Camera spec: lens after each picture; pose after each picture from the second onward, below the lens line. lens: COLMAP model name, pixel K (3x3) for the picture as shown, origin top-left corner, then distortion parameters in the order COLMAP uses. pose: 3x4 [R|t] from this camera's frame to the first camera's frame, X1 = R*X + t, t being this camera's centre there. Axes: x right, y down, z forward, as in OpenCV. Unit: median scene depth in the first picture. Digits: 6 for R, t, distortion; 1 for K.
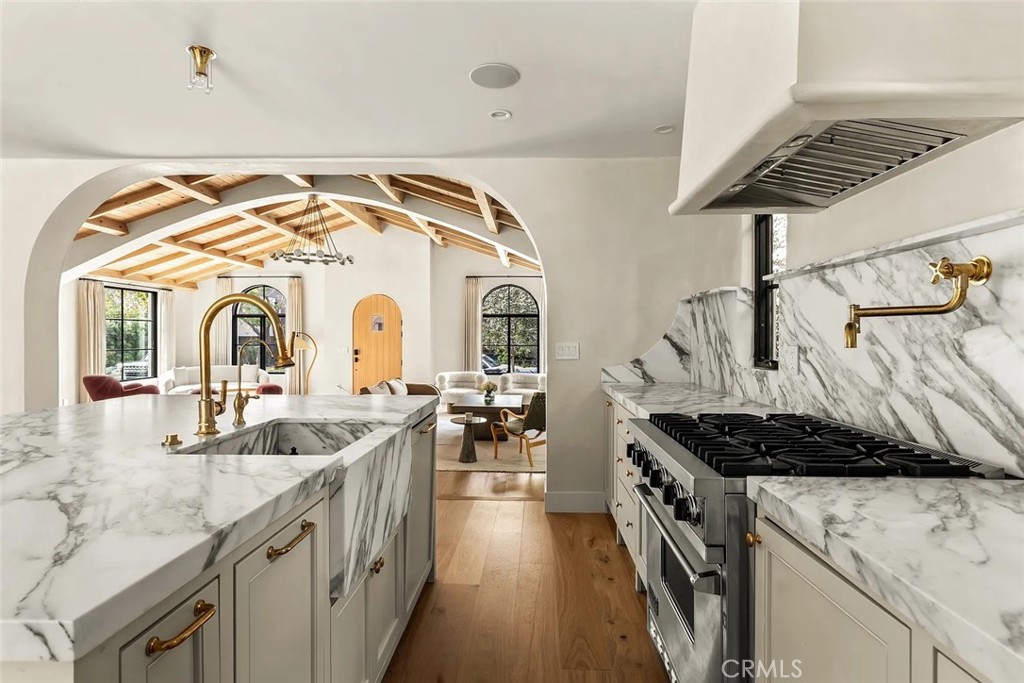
lens RADIAL K [[543.0, 0, 512.0], [0, 543.0, 341.5], [0, 0, 1]] dist [-0.001944, -0.000178]
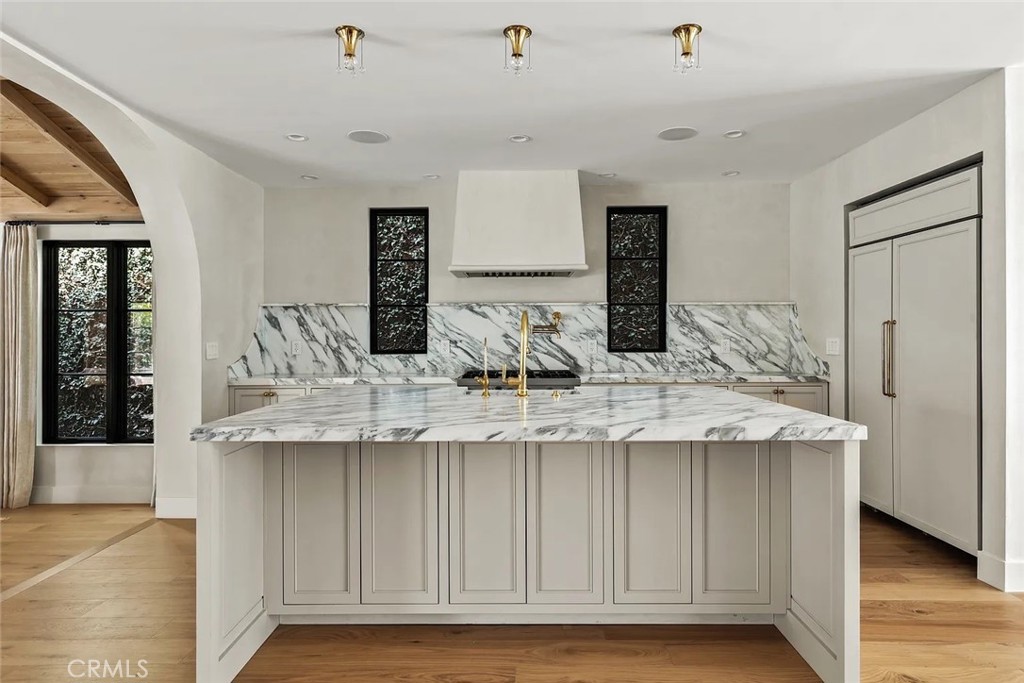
lens RADIAL K [[543.0, 0, 512.0], [0, 543.0, 341.5], [0, 0, 1]] dist [-0.001944, -0.000178]
pose [[-0.031837, -0.003207, 0.999488, -1.733761], [0.012212, 0.999919, 0.003597, 0.010679], [-0.999418, 0.012320, -0.031795, 0.928931]]
